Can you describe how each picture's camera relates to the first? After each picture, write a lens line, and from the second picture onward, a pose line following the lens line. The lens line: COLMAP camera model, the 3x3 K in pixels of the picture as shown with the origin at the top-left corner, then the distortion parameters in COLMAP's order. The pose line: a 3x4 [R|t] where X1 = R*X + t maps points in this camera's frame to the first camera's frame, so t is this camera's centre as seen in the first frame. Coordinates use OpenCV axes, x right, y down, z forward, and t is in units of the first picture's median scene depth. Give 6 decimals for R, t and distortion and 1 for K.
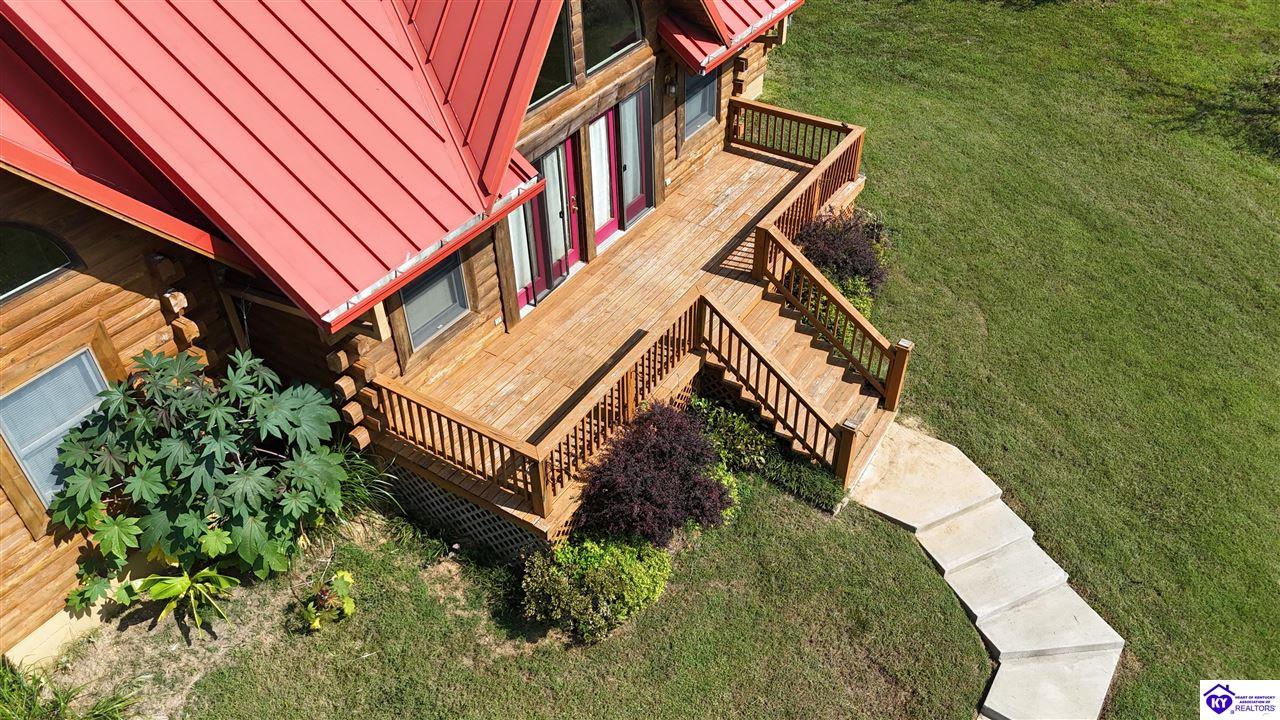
lens RADIAL K [[959.0, 0, 640.0], [0, 959.0, 360.0], [0, 0, 1]] dist [0.060121, -0.056457]
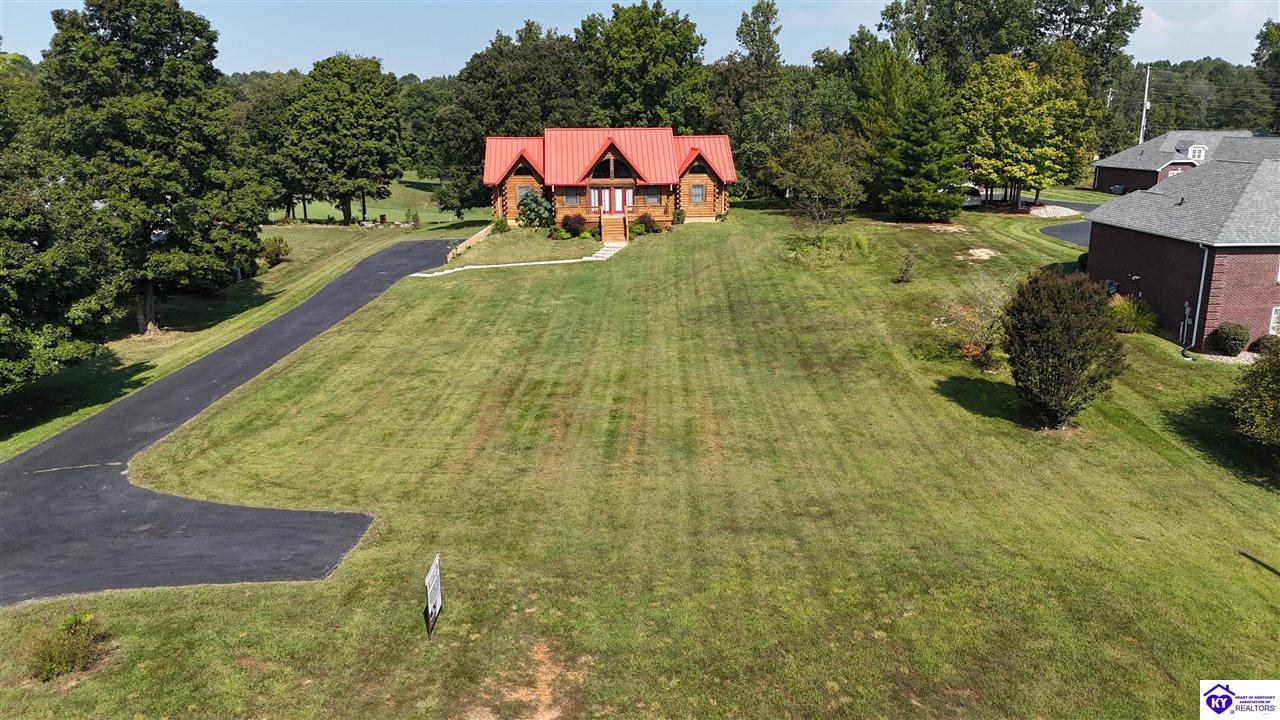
lens RADIAL K [[939.6, 0, 640.0], [0, 939.6, 360.0], [0, 0, 1]] dist [0.104450, -0.133255]
pose [[0.591249, 0.204491, -0.780133, 4.772966], [-0.512378, 0.842257, -0.167547, 1.528324], [0.622811, 0.498785, 0.602760, -1.836949]]
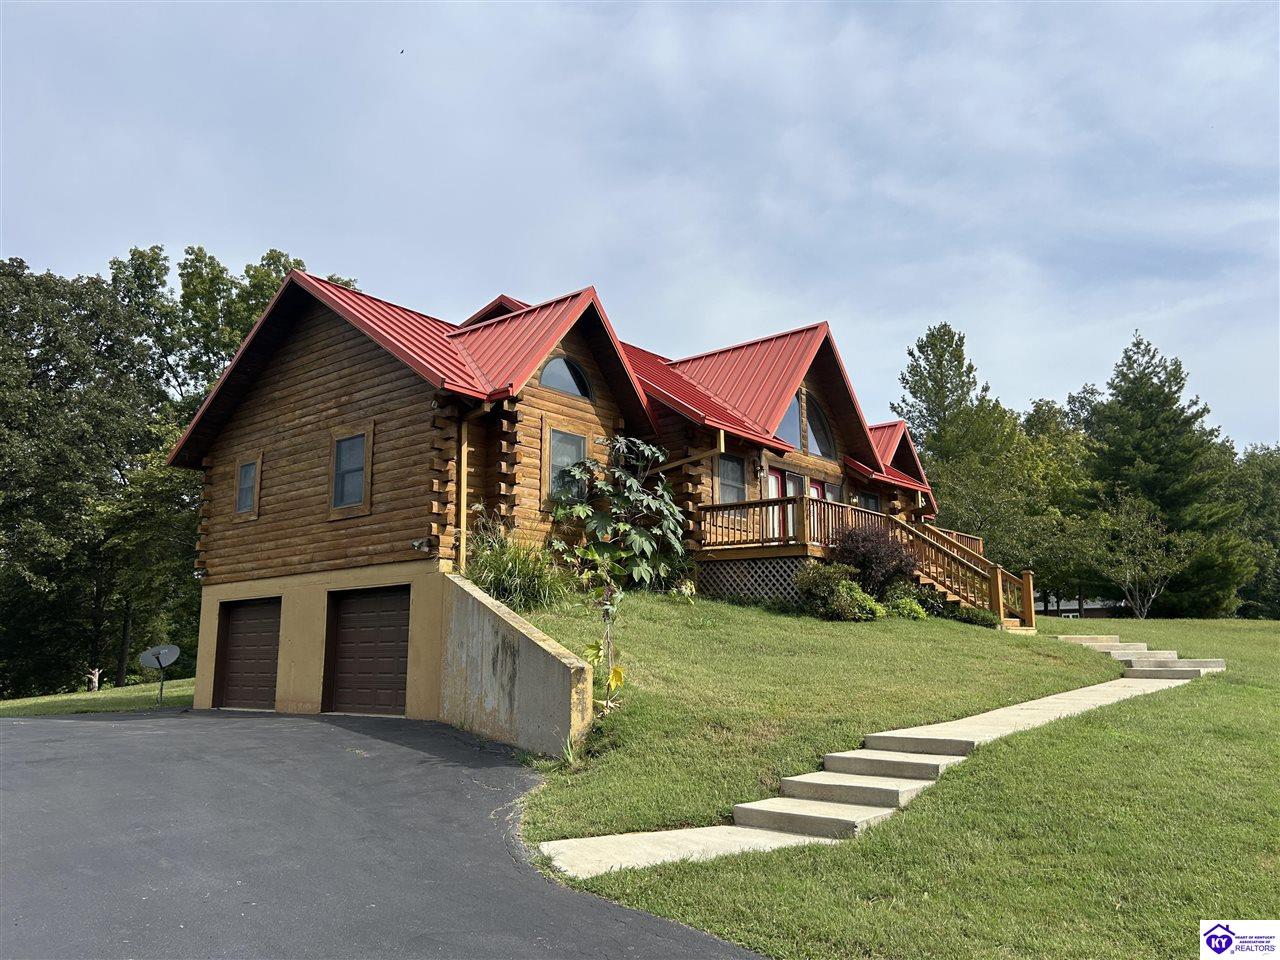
lens RADIAL K [[956.4, 0, 644.7], [0, 956.4, 461.0], [0, 0, 1]] dist [0.110854, -0.208098]
pose [[0.992080, -0.022716, -0.123539, -0.140265], [-0.082327, 0.625222, -0.776092, 1.158633], [0.094869, 0.780116, 0.618400, -0.153323]]
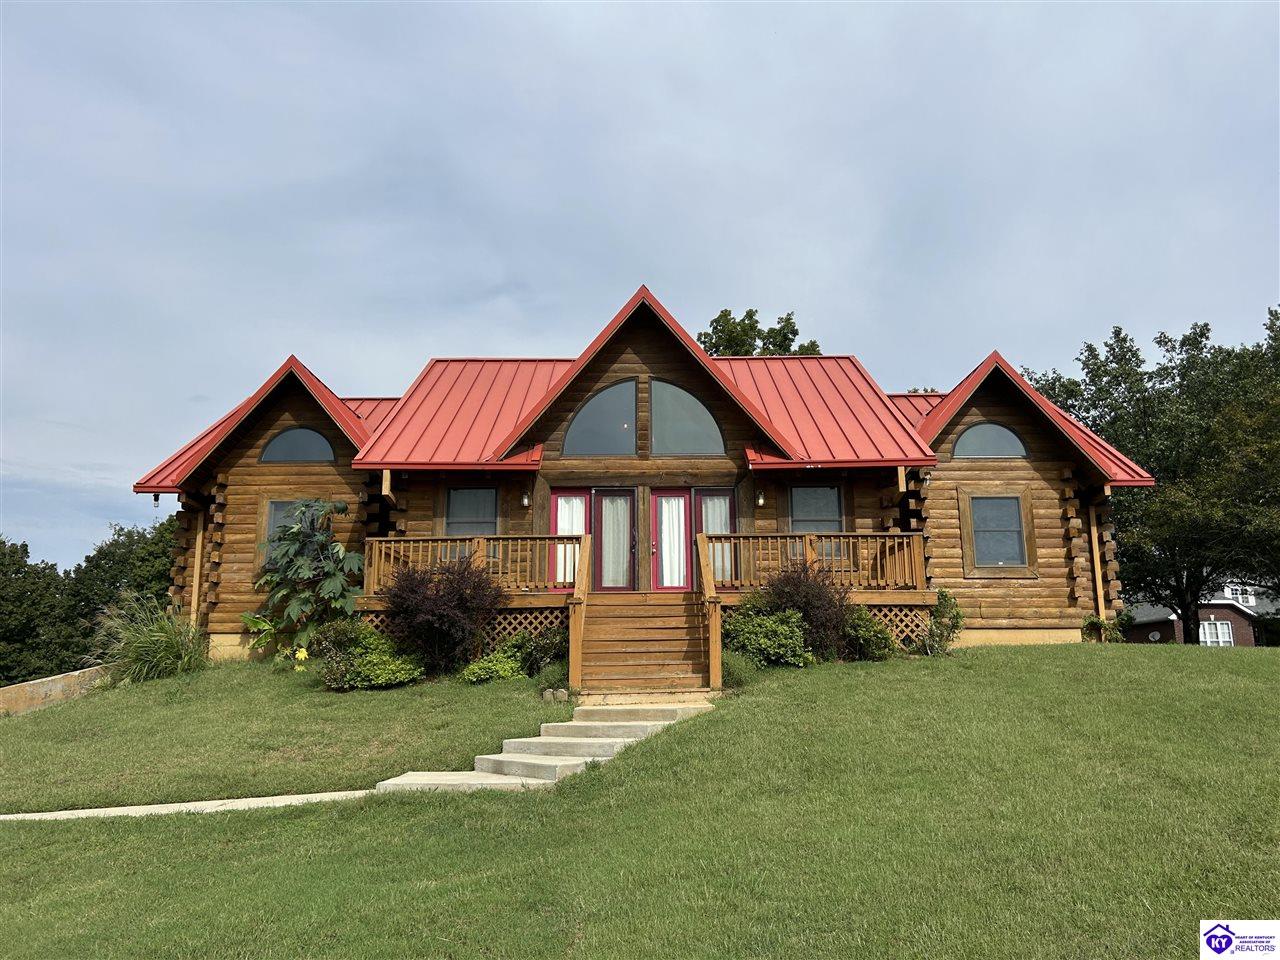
lens RADIAL K [[956.4, 0, 644.7], [0, 956.4, 461.0], [0, 0, 1]] dist [0.110854, -0.208098]
pose [[0.531984, -0.187095, -0.825826, 1.107934], [-0.538150, 0.678278, -0.500334, 0.427798], [0.653749, 0.710588, 0.260148, 0.623451]]
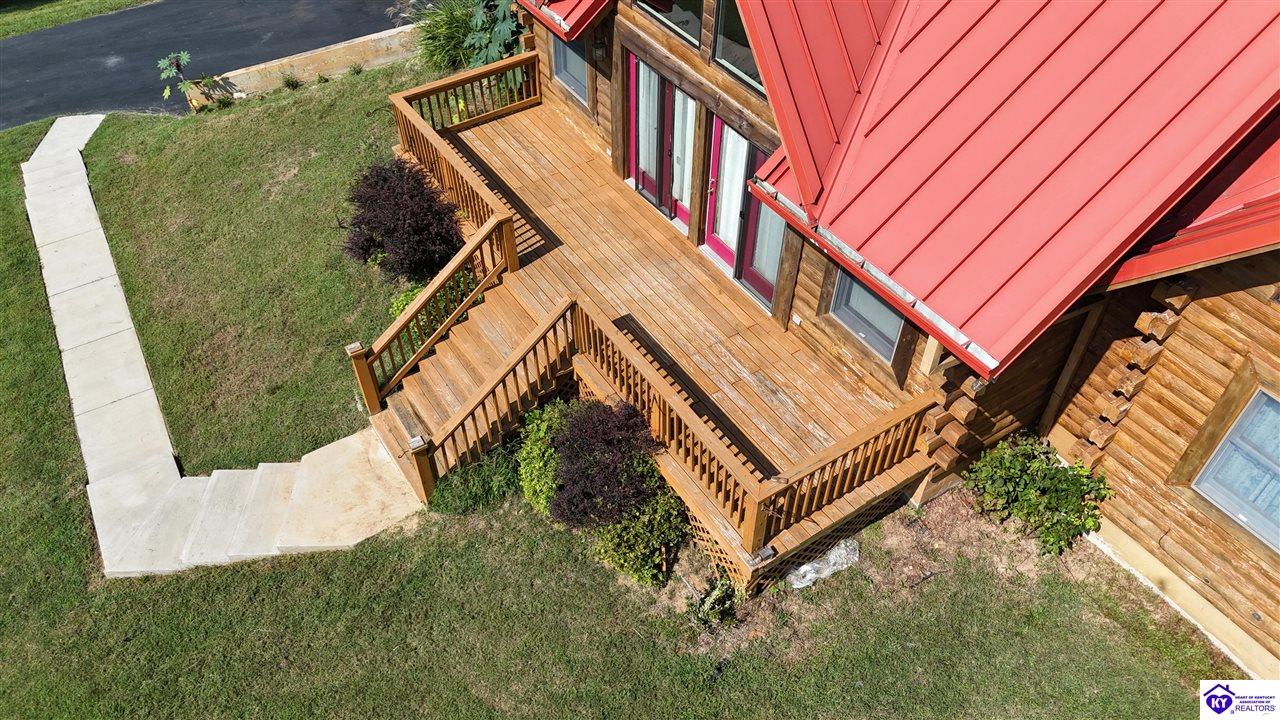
lens RADIAL K [[939.6, 0, 640.0], [0, 939.6, 360.0], [0, 0, 1]] dist [0.104450, -0.133255]
pose [[-0.411800, 0.655319, -0.633228, 0.695024], [-0.581130, 0.346401, 0.736406, -0.792287], [0.701932, 0.671240, 0.238178, 0.924201]]
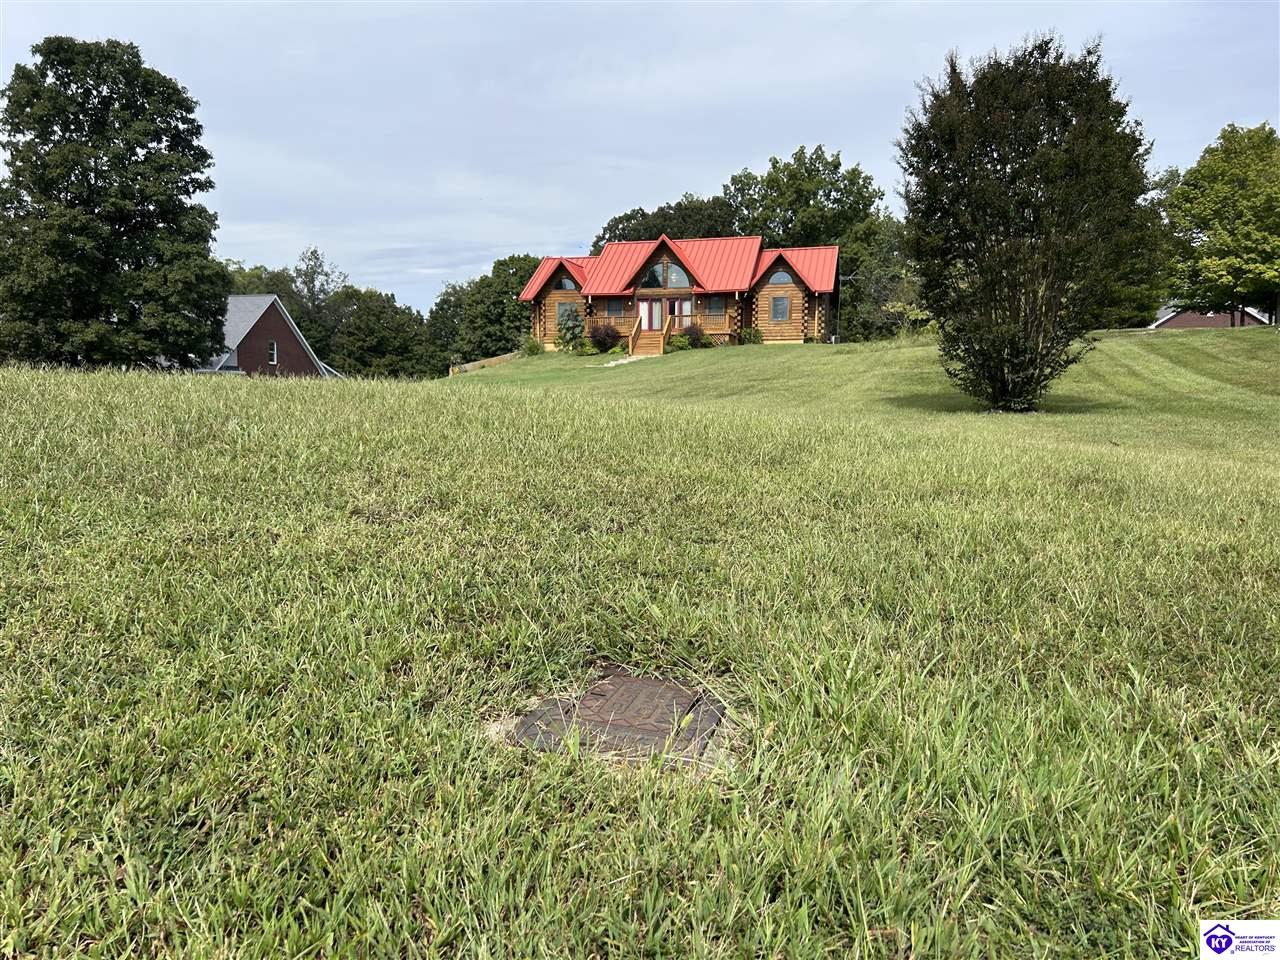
lens RADIAL K [[959.9, 0, 640.0], [0, 959.9, 480.0], [0, 0, 1]] dist [0.087320, -0.107442]
pose [[0.306205, 0.081869, -0.948439, 4.388974], [-0.611023, 0.780888, -0.129864, 1.115115], [0.729993, 0.619283, 0.289135, 0.124866]]
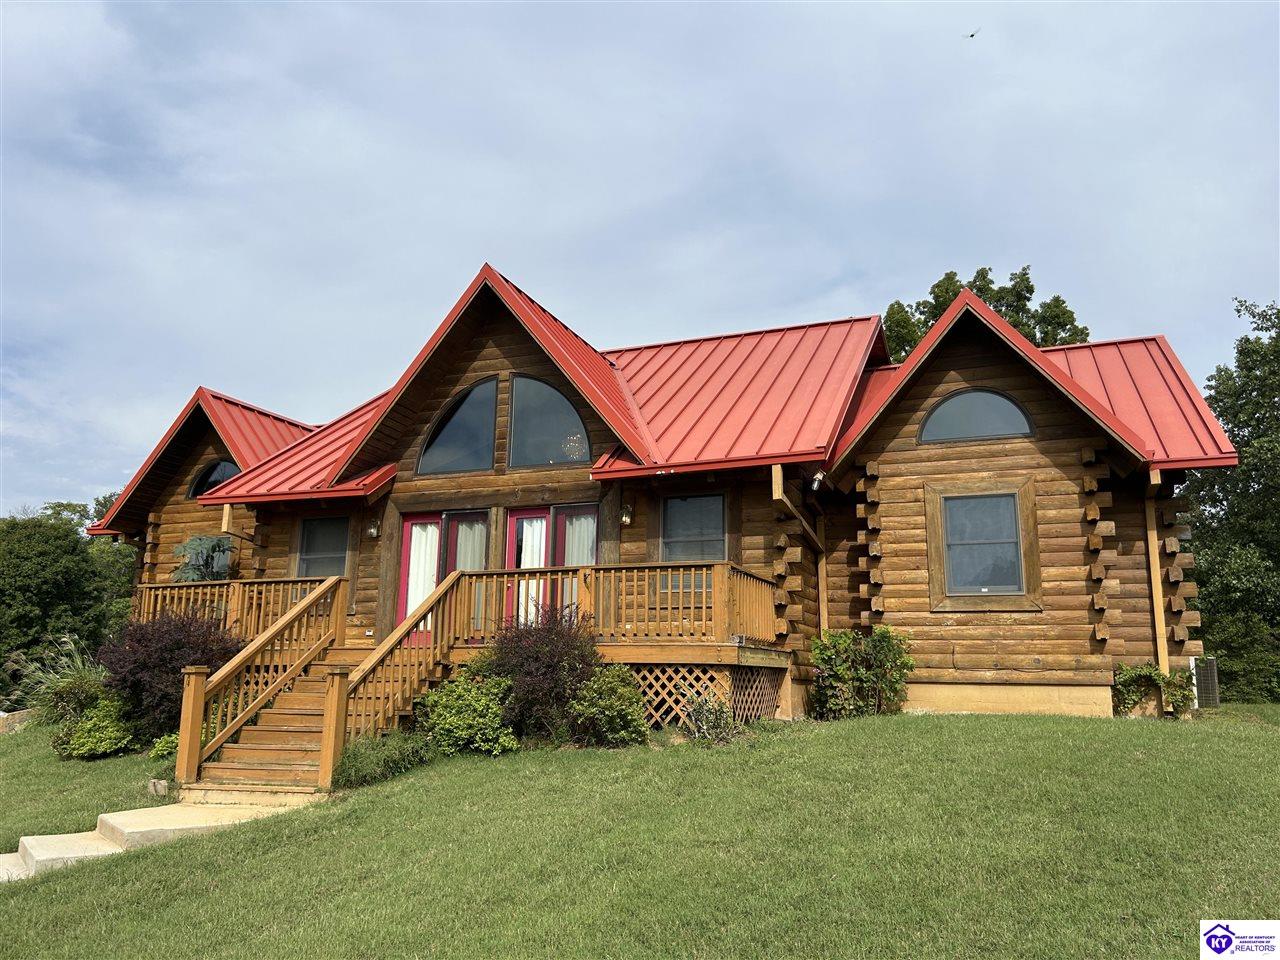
lens RADIAL K [[959.9, 0, 640.0], [0, 959.9, 480.0], [0, 0, 1]] dist [0.087320, -0.107442]
pose [[0.186442, -0.191092, -0.963703, 1.100275], [-0.636043, 0.724123, -0.266637, -0.071673], [0.748791, 0.662669, 0.013464, 1.105730]]
